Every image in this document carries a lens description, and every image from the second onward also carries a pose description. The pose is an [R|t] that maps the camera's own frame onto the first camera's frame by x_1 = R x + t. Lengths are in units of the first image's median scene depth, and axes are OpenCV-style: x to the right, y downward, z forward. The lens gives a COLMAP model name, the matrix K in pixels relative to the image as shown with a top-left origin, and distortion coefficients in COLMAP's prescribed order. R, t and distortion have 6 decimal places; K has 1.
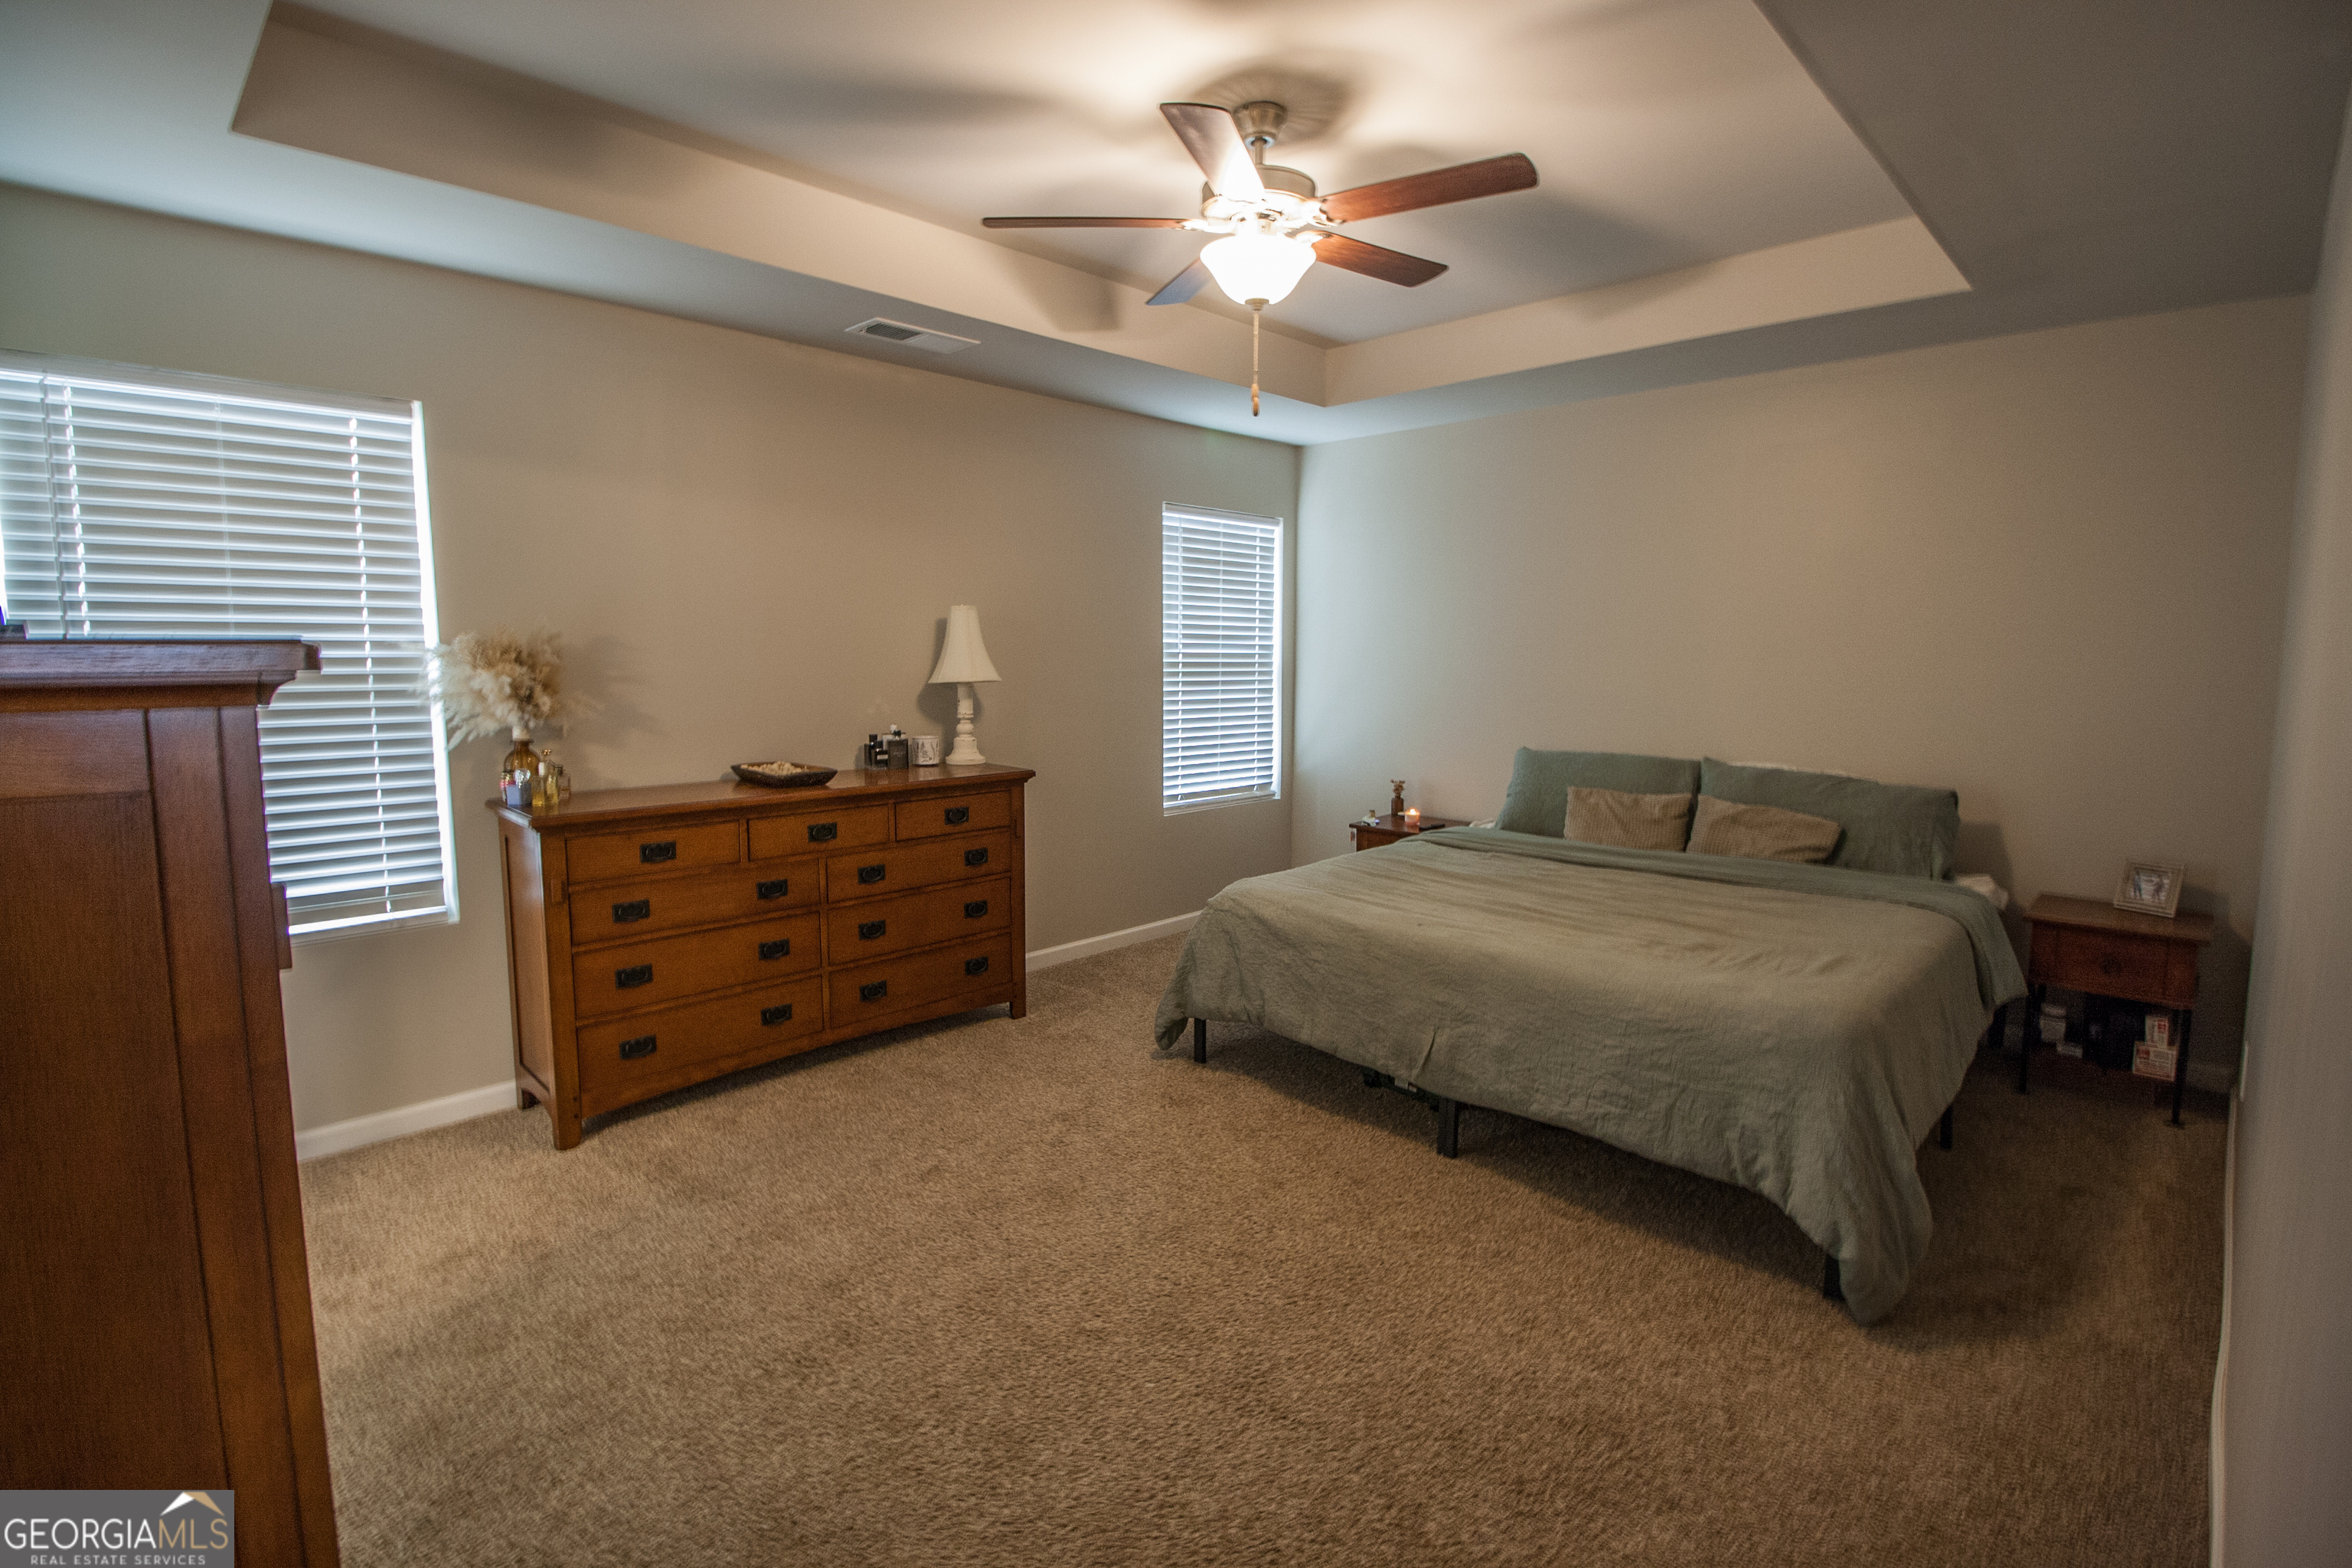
lens RADIAL K [[1095.5, 0, 1170.9], [0, 1095.5, 759.7], [0, 0, 1]] dist [-0.000015, -0.013290]
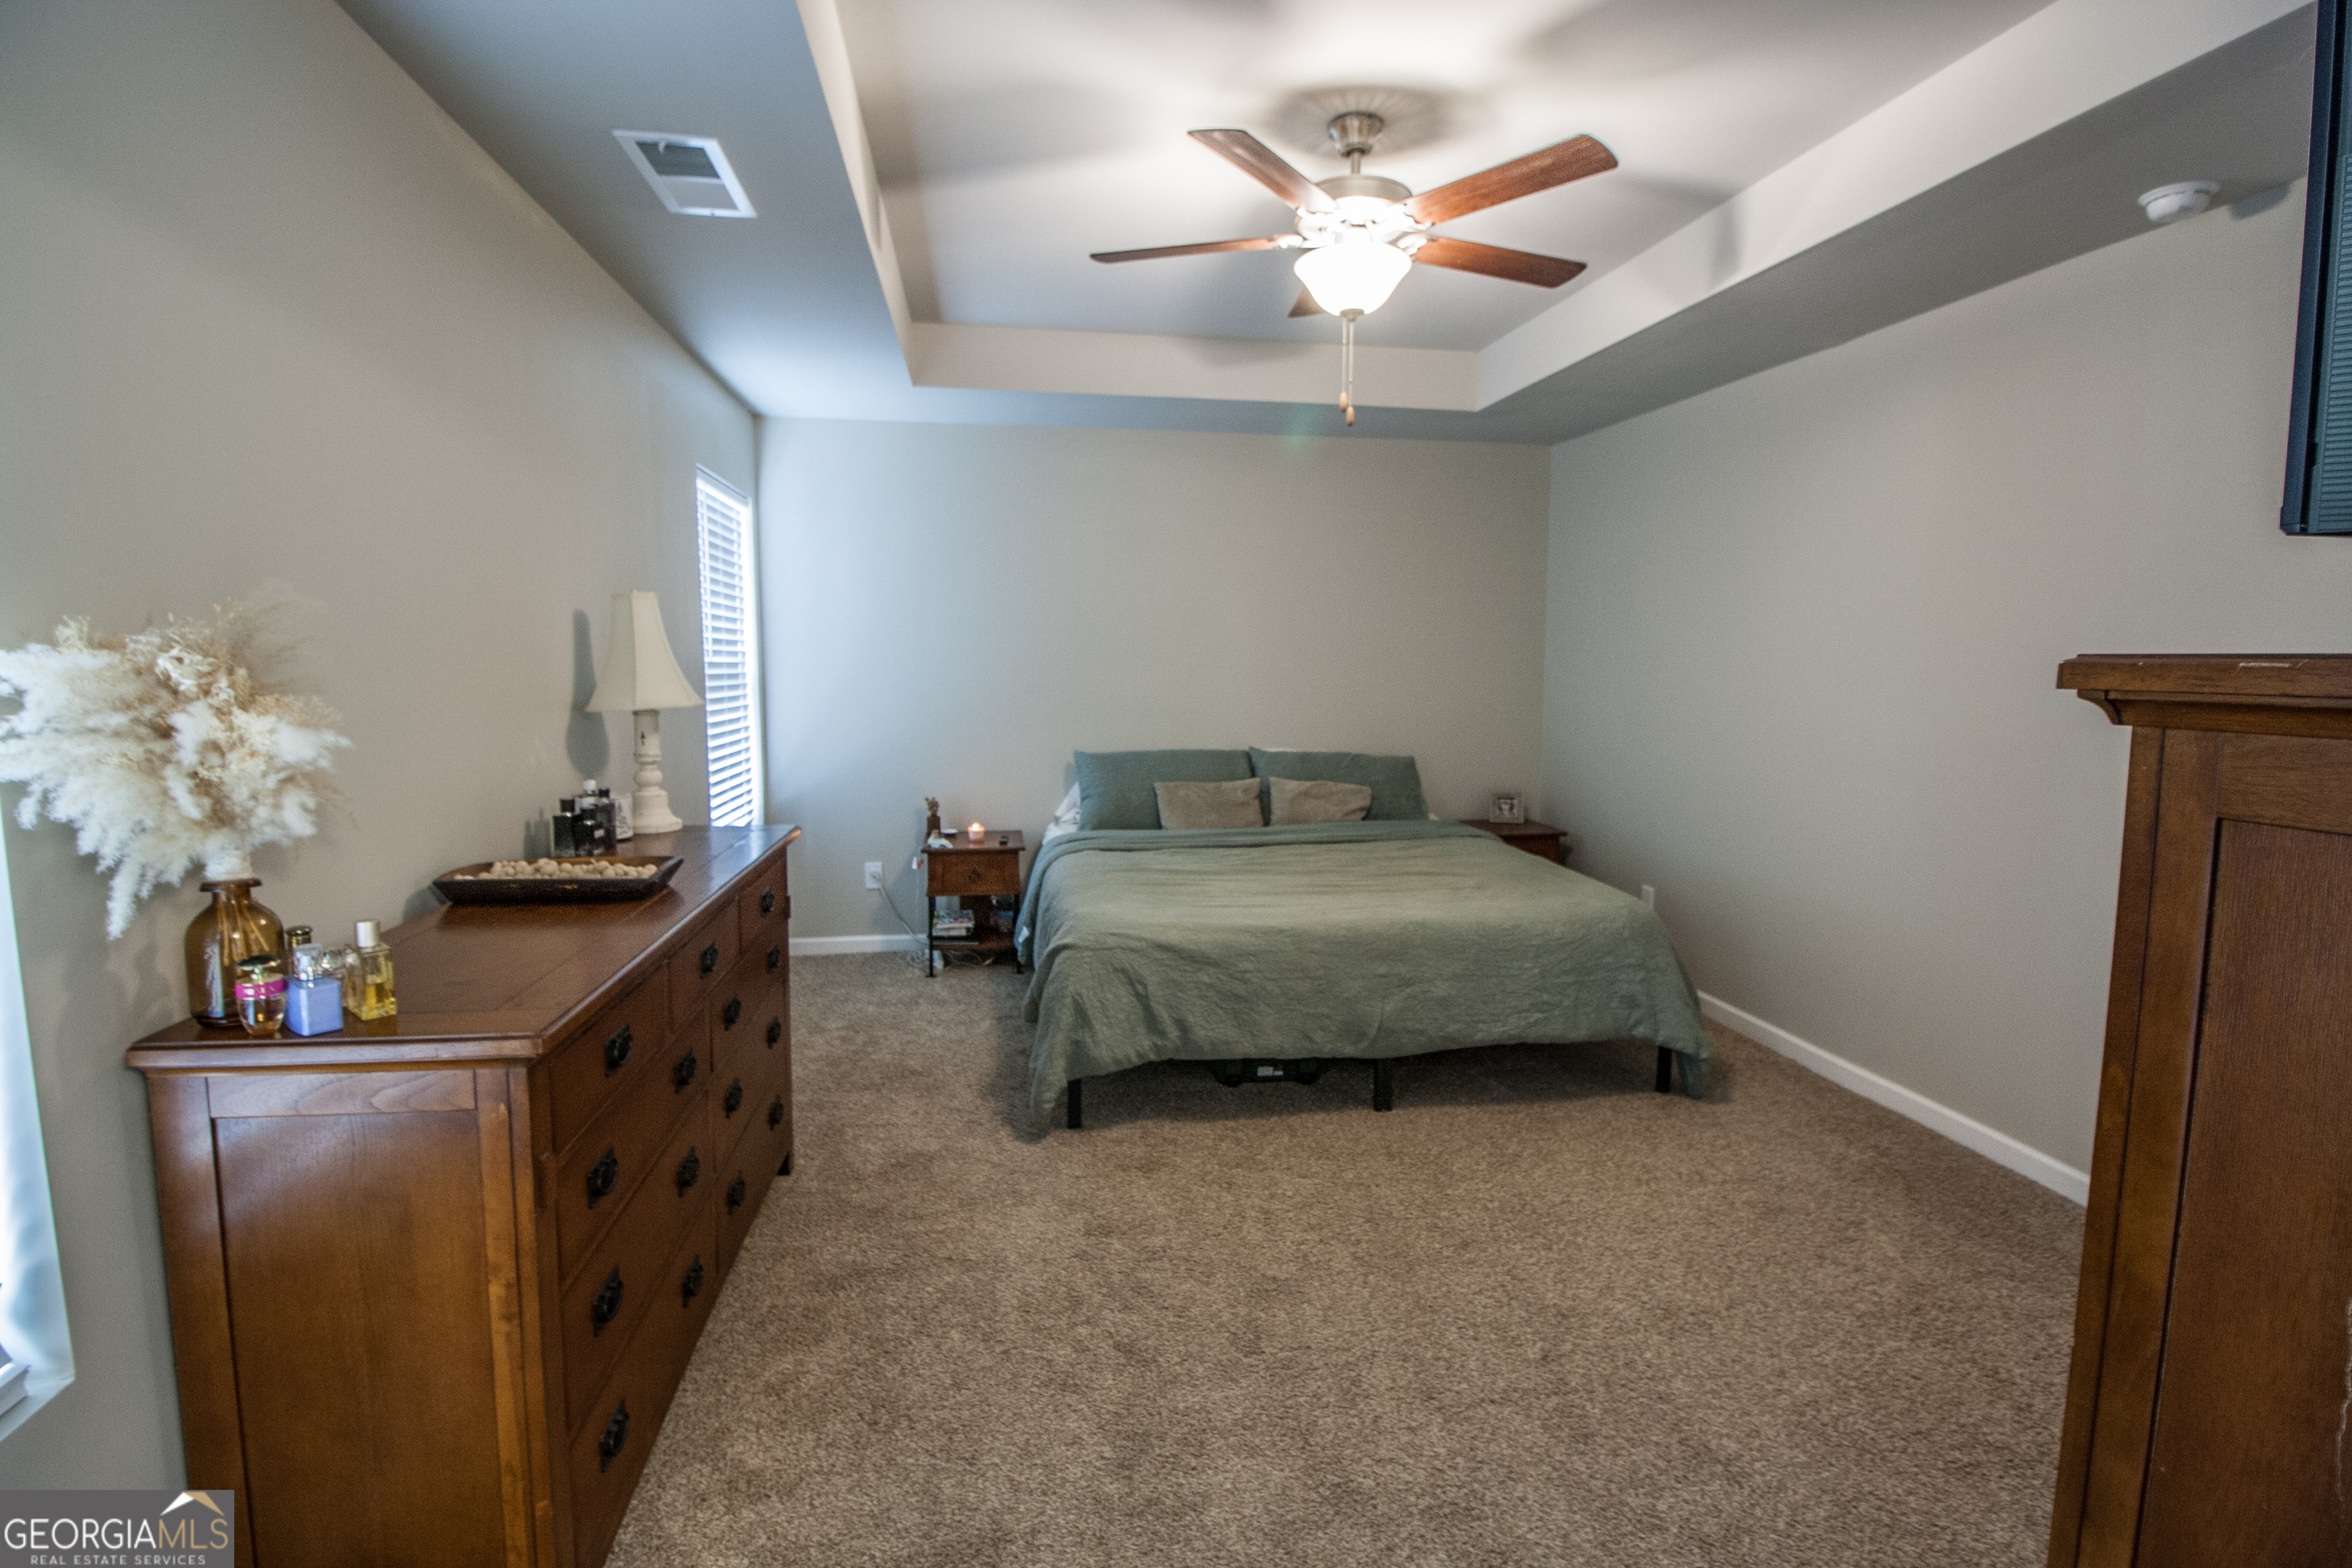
lens RADIAL K [[1099.9, 0, 1177.0], [0, 1099.9, 757.6], [0, 0, 1]] dist [0.001993, -0.014453]
pose [[0.588367, -0.073891, 0.805211, -0.673512], [0.080051, 0.996247, 0.032928, -0.046515], [-0.804622, 0.045084, 0.592074, 0.436707]]
